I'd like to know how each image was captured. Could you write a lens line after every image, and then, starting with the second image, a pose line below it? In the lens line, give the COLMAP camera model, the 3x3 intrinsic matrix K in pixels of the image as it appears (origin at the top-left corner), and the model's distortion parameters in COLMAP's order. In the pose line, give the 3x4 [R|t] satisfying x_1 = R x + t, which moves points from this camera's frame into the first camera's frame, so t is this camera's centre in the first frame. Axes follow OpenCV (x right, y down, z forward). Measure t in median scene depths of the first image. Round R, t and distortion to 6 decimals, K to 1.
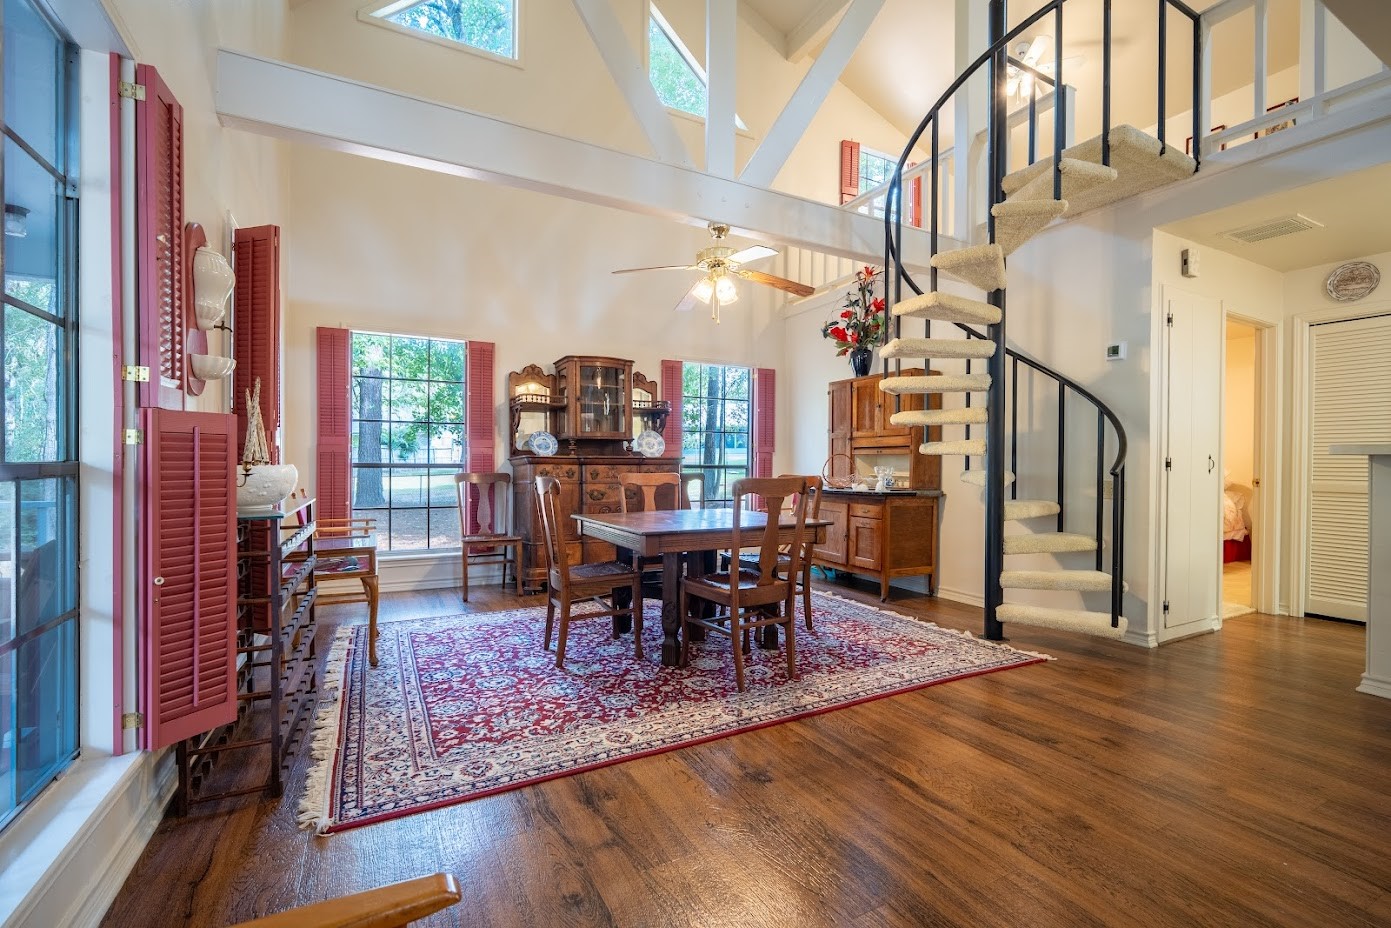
lens RADIAL K [[610.7, 0, 695.7], [0, 610.7, 466.6], [0, 0, 1]] dist [-0.009733, 0.000112]
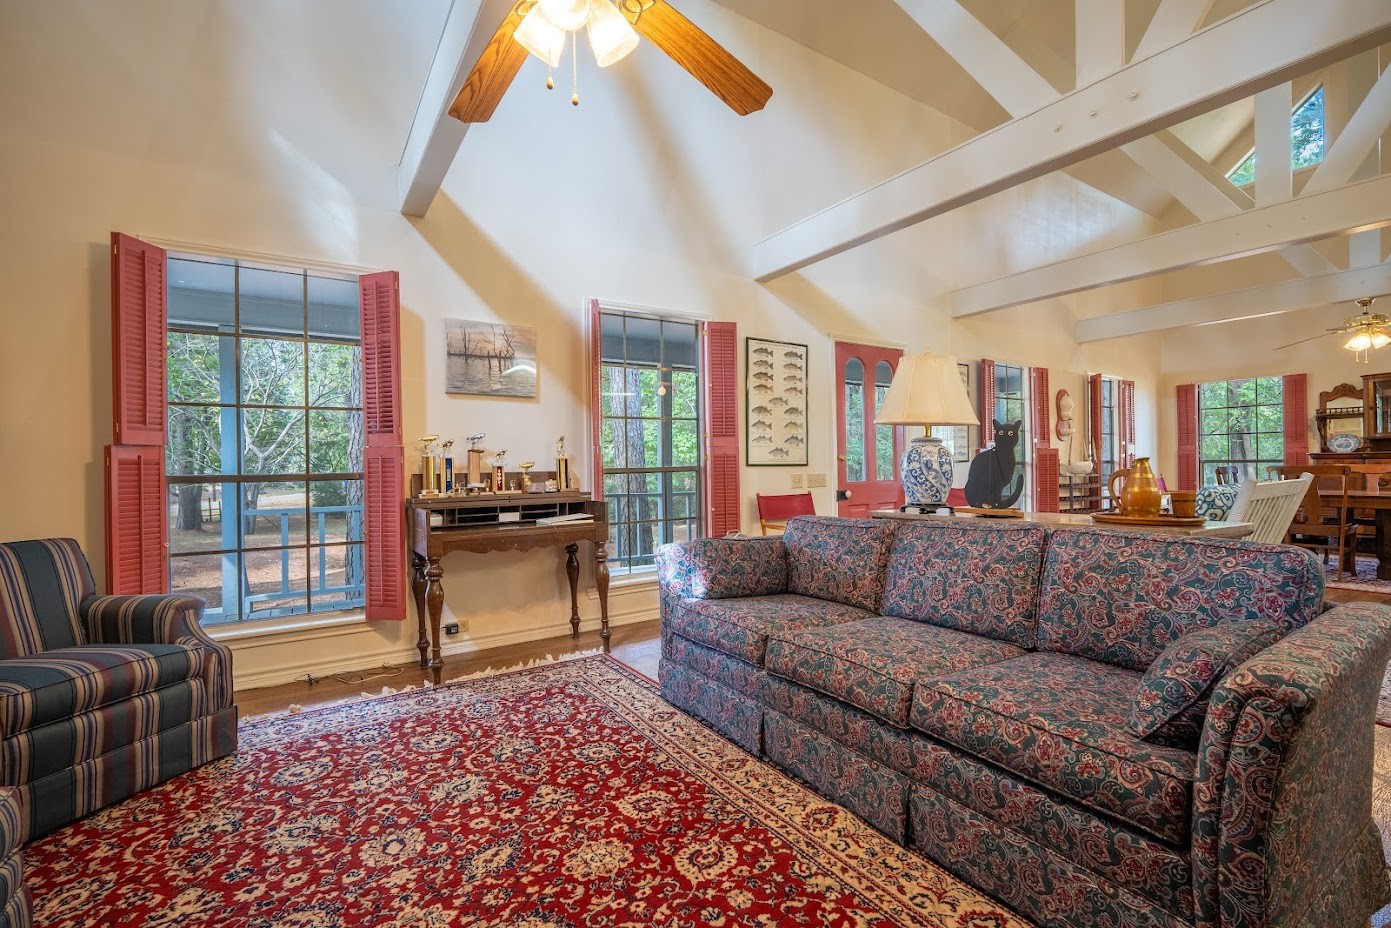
lens RADIAL K [[610.7, 0, 691.8], [0, 610.7, 467.8], [0, 0, 1]] dist [-0.009733, 0.000112]
pose [[0.080377, -0.012693, -0.996684, 0.450789], [0.007628, 0.999897, -0.012118, 0.006127], [0.996735, -0.006629, 0.080466, 1.469016]]
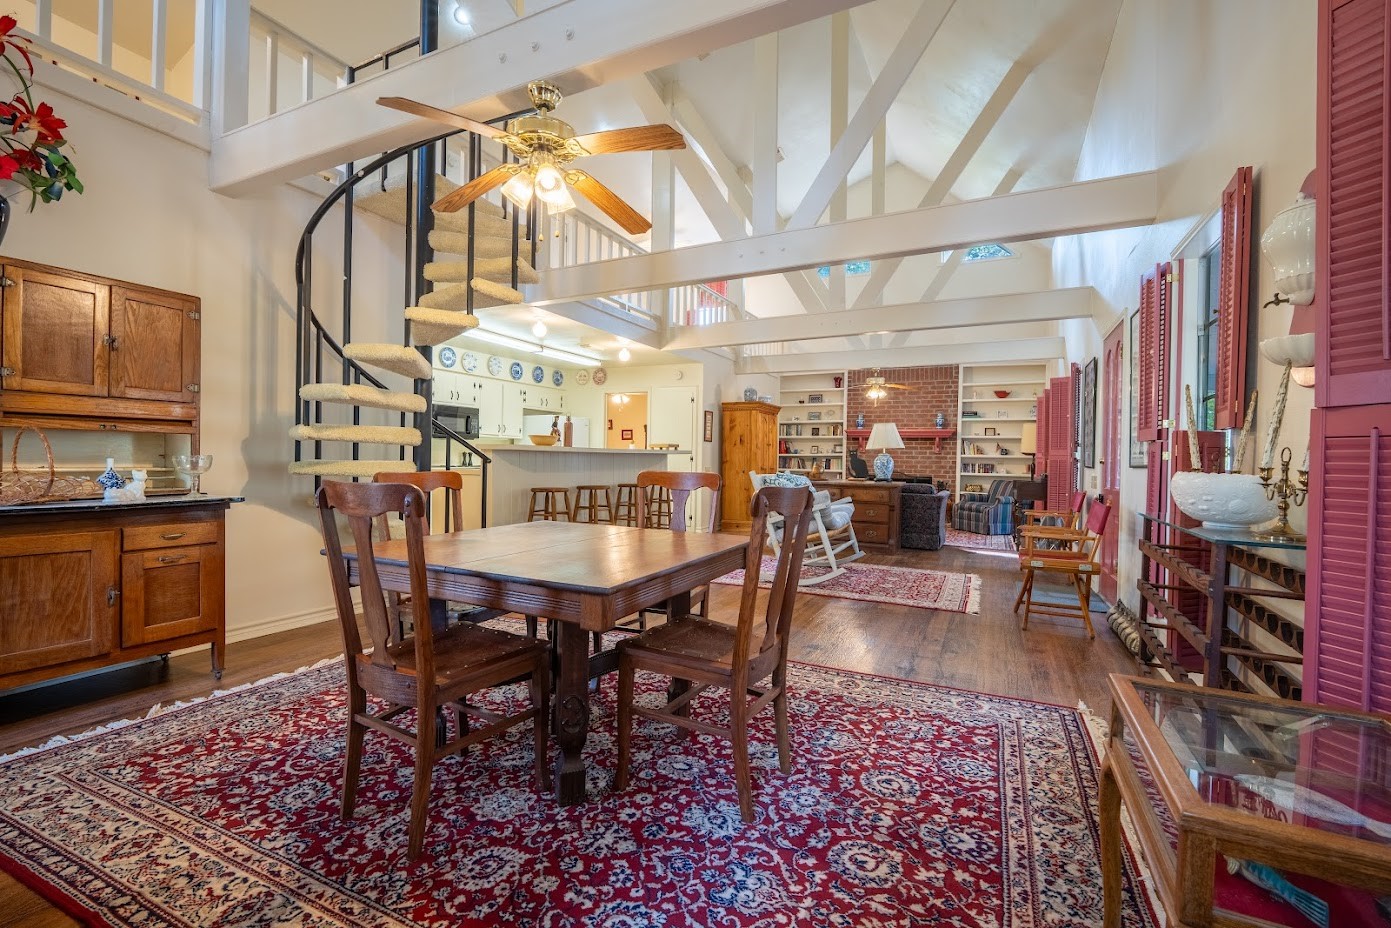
lens RADIAL K [[610.7, 0, 707.0], [0, 610.7, 466.0], [0, 0, 1]] dist [-0.009733, 0.000112]
pose [[-0.600168, -0.021294, 0.799591, -0.772169], [-0.015449, 0.999768, 0.015030, -0.006782], [-0.799725, -0.003332, -0.600357, 1.642588]]
